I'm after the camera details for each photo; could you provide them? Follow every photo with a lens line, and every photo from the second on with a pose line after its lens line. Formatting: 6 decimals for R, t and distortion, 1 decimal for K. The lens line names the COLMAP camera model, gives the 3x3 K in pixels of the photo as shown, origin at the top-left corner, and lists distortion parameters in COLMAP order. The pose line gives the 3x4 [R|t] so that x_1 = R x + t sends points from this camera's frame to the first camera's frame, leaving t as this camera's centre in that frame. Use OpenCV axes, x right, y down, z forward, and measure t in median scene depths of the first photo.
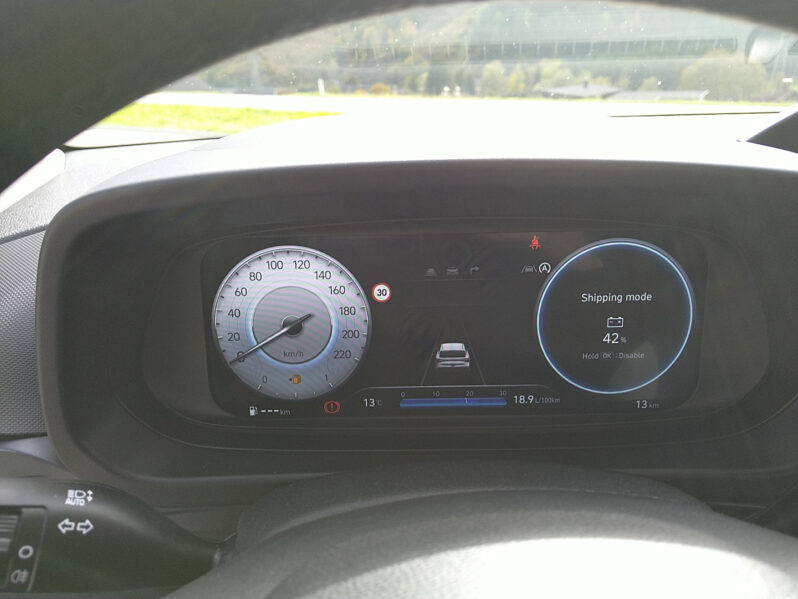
lens RADIAL K [[605.9, 0, 400.6], [0, 605.9, 300.2], [0, 0, 1]] dist [0.035545, -0.009002]
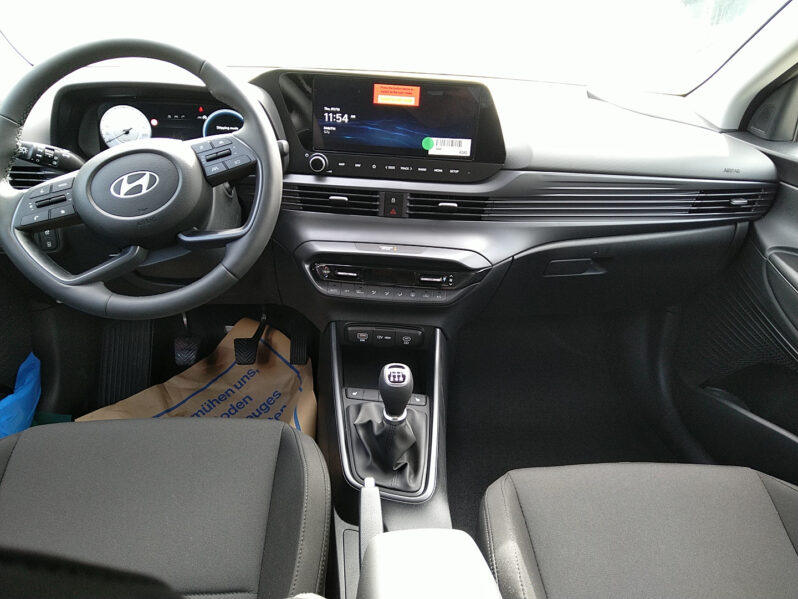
lens RADIAL K [[605.9, 0, 397.8], [0, 605.9, 318.2], [0, 0, 1]] dist [0.035545, -0.009002]
pose [[0.994355, 0.023216, 0.103536, 0.944922], [-0.036266, 0.991367, 0.125998, 0.563830], [-0.099717, -0.129042, 0.986613, -2.482131]]
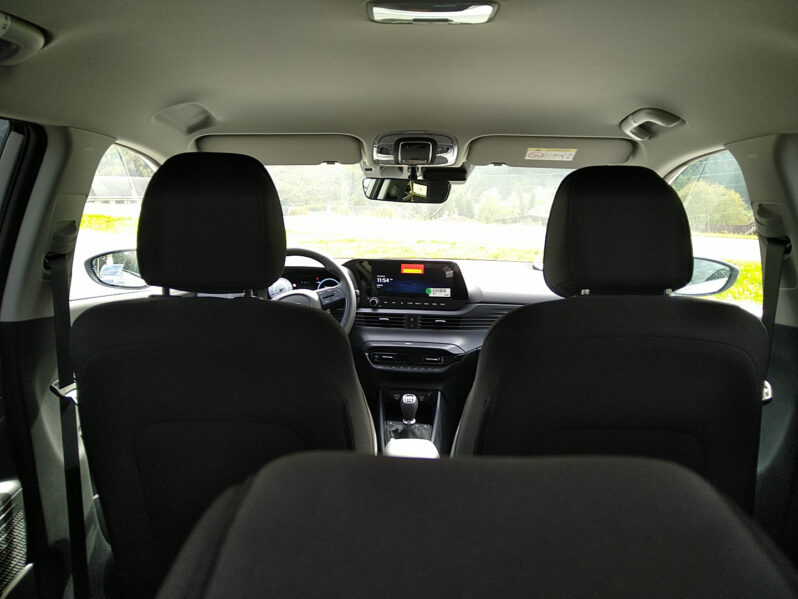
lens RADIAL K [[605.9, 0, 397.8], [0, 605.9, 299.5], [0, 0, 1]] dist [0.035545, -0.009002]
pose [[0.999402, 0.032057, -0.012958, 1.171496], [-0.033887, 0.982567, -0.182793, 1.295784], [0.006872, 0.183123, 0.983066, -5.400958]]
